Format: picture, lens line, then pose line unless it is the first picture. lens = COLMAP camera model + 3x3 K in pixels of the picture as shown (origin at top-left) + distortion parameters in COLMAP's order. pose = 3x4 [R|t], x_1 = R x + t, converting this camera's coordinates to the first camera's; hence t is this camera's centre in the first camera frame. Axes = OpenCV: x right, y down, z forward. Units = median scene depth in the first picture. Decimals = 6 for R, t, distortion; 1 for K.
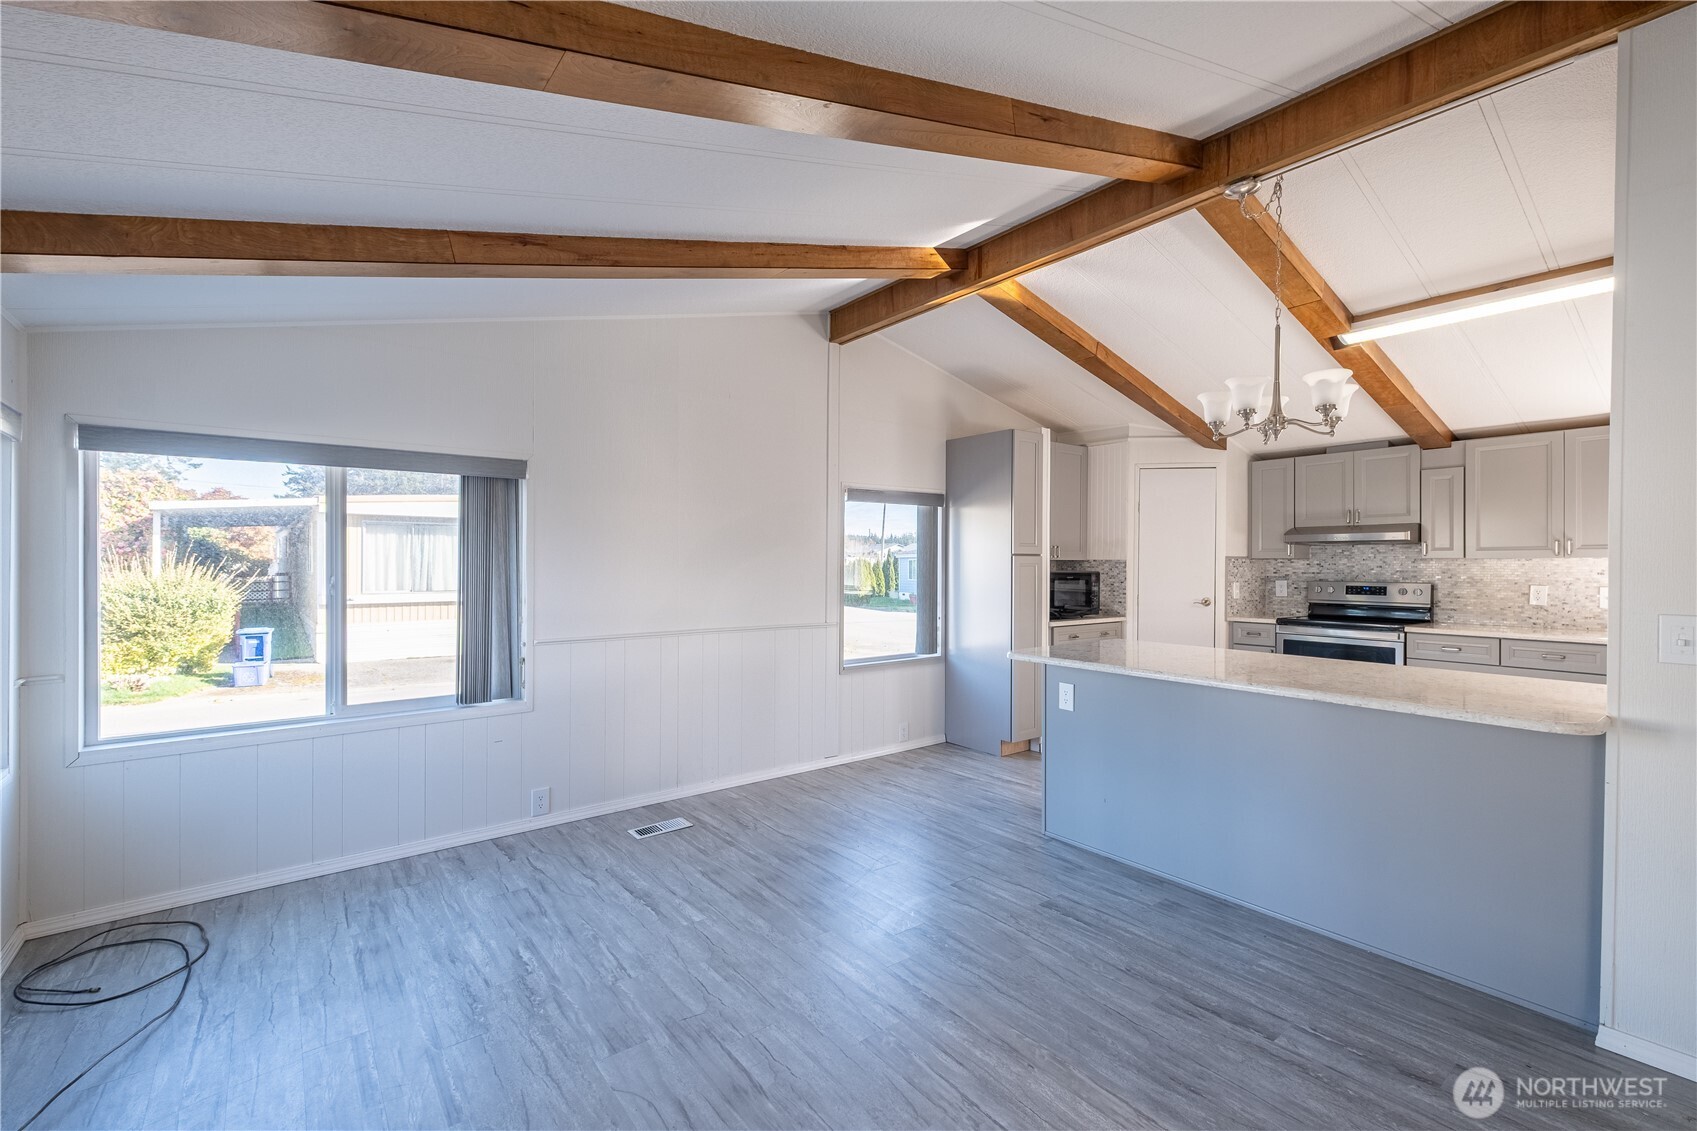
lens RADIAL K [[727.4, 0, 848.5], [0, 727.4, 565.5], [0, 0, 1]] dist [-0.001636, -0.000339]
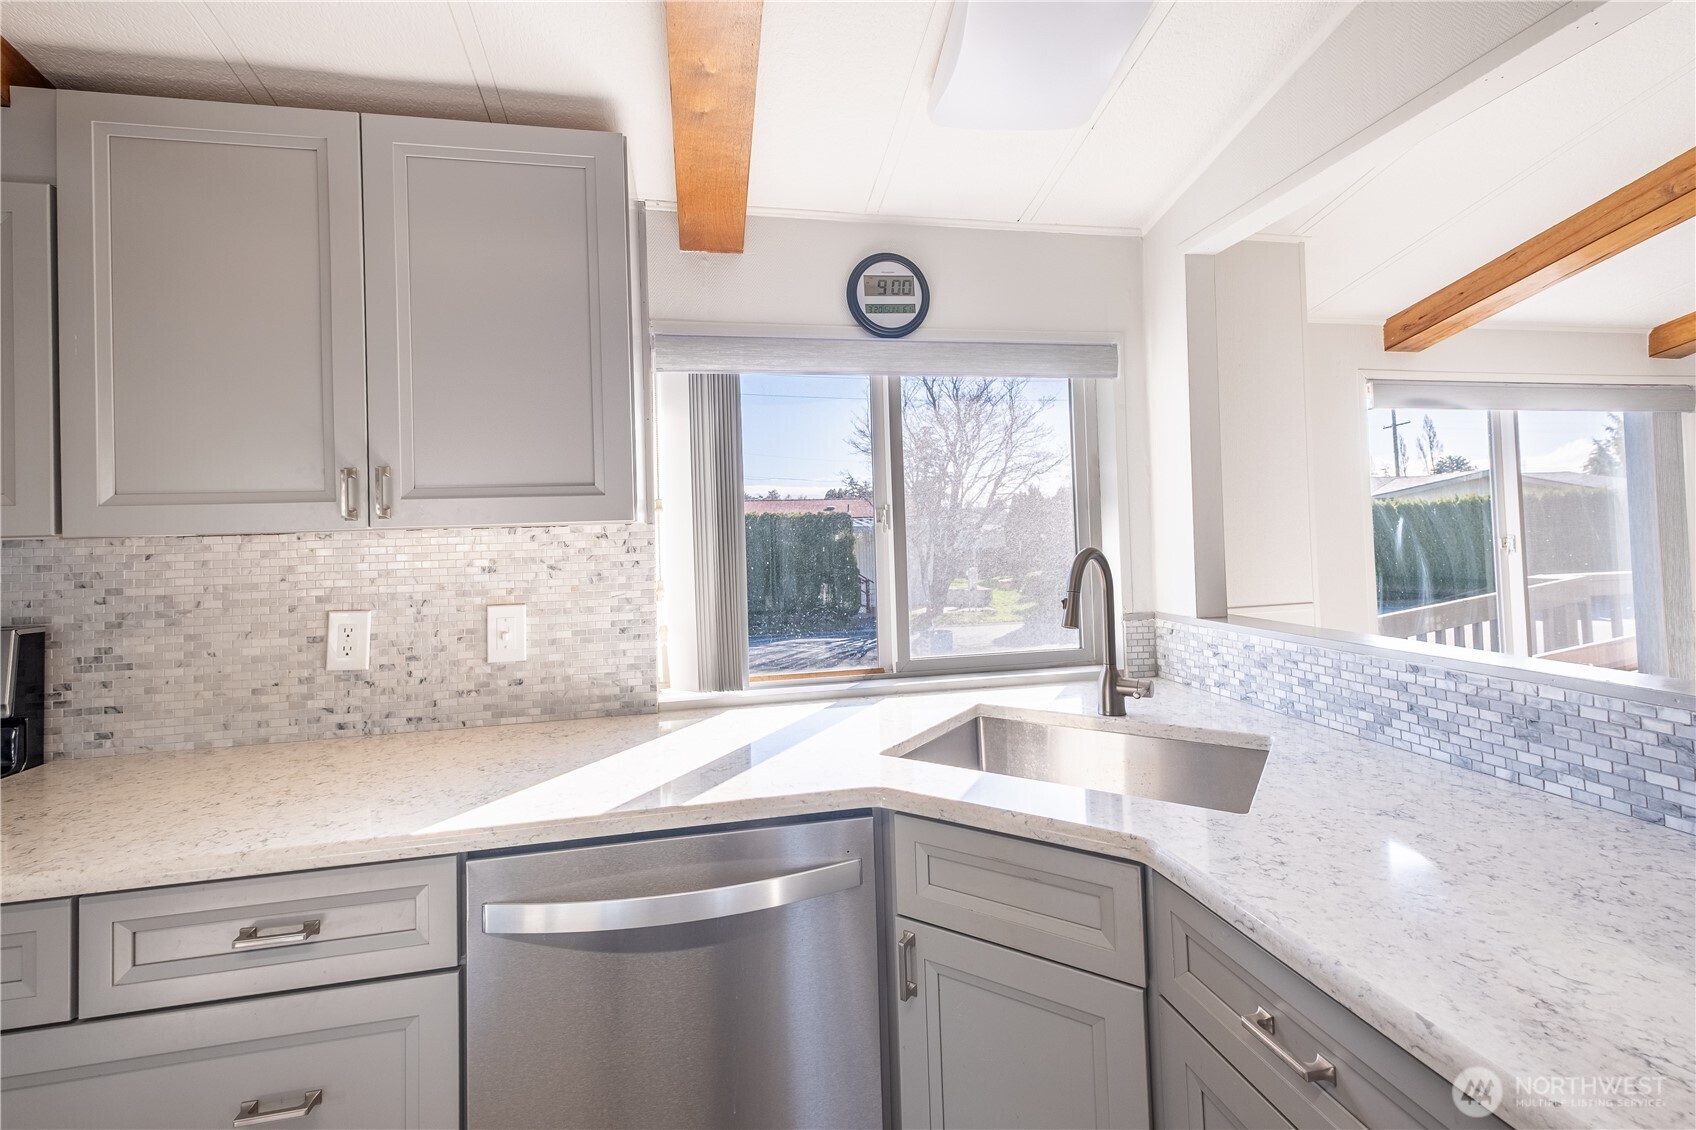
lens RADIAL K [[749.9, 0, 856.9], [0, 749.9, 517.4], [0, 0, 1]] dist [0.001201, -0.000290]
pose [[0.437377, 0.003536, 0.899271, 0.711594], [0.033721, 0.999224, -0.020330, -0.001237], [-0.898646, 0.039216, 0.436919, 0.608608]]
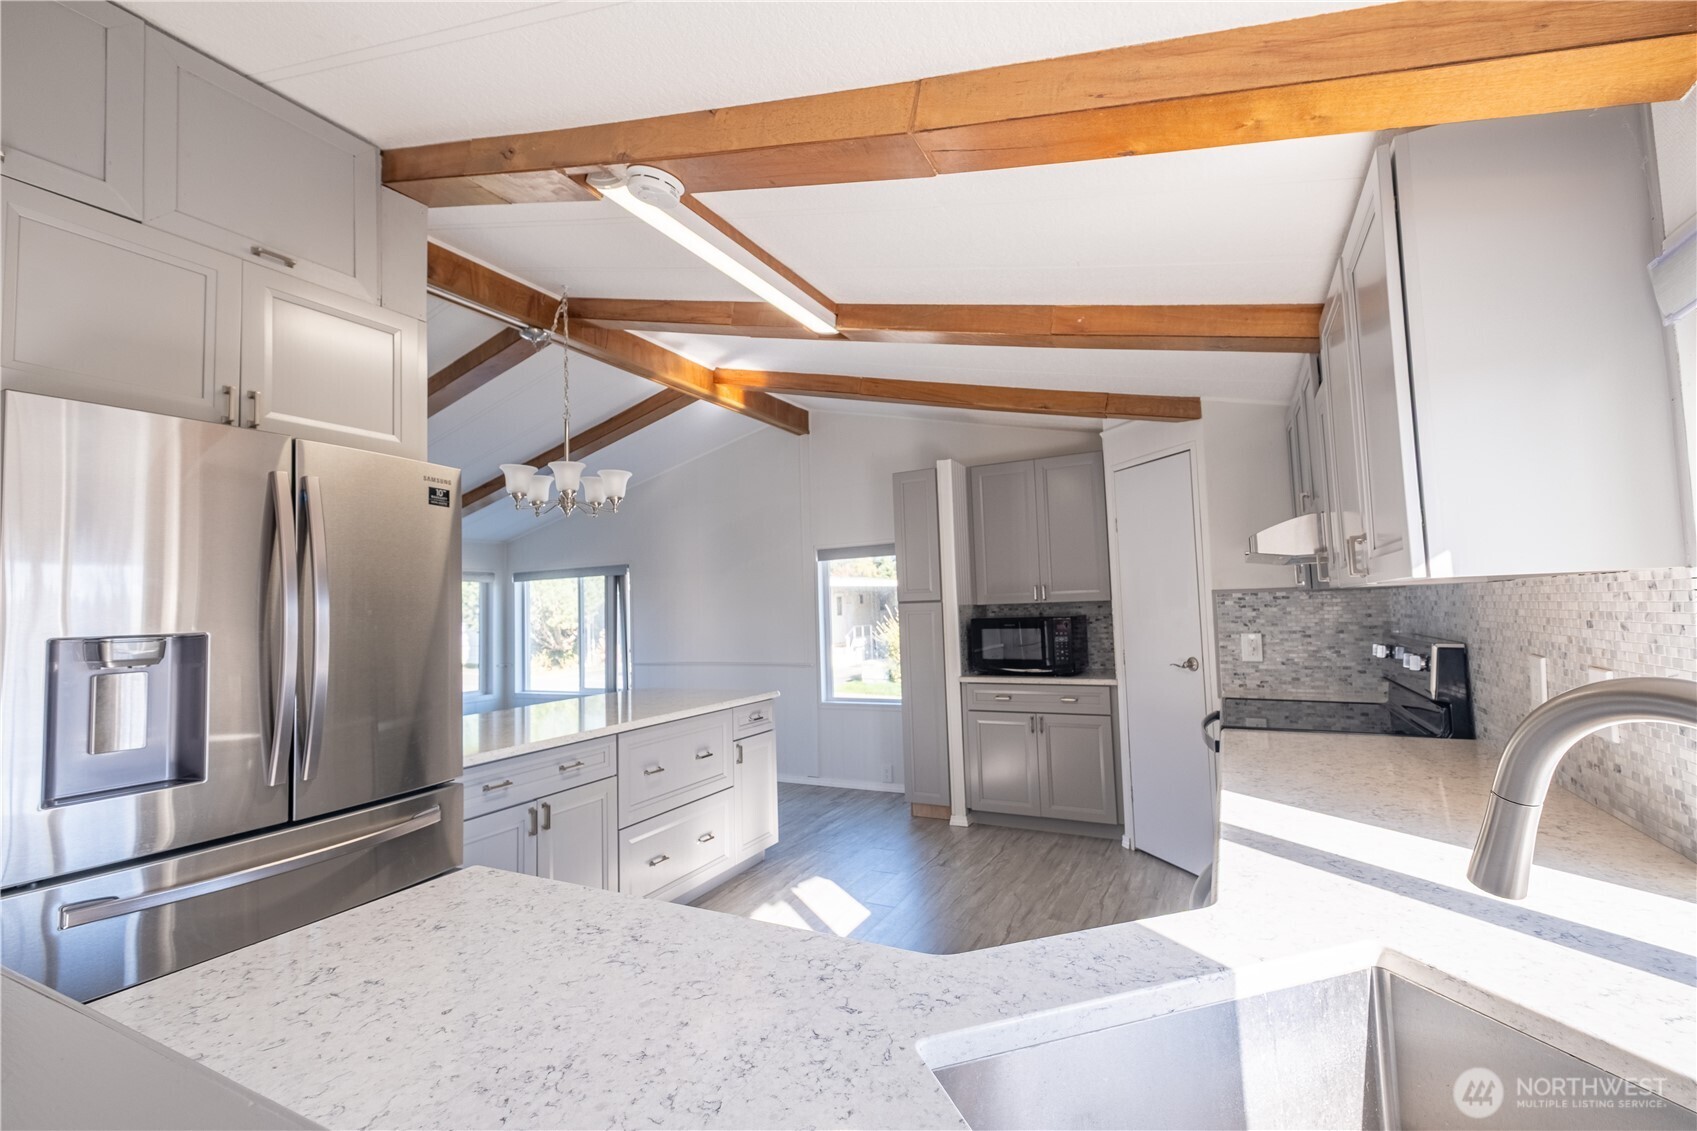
lens RADIAL K [[727.4, 0, 848.5], [0, 727.4, 565.5], [0, 0, 1]] dist [-0.001636, -0.000339]
pose [[0.417715, -0.071723, -0.905743, 1.064997], [0.031668, 0.997423, -0.064378, -0.003426], [0.908026, -0.001791, 0.418910, 0.536933]]
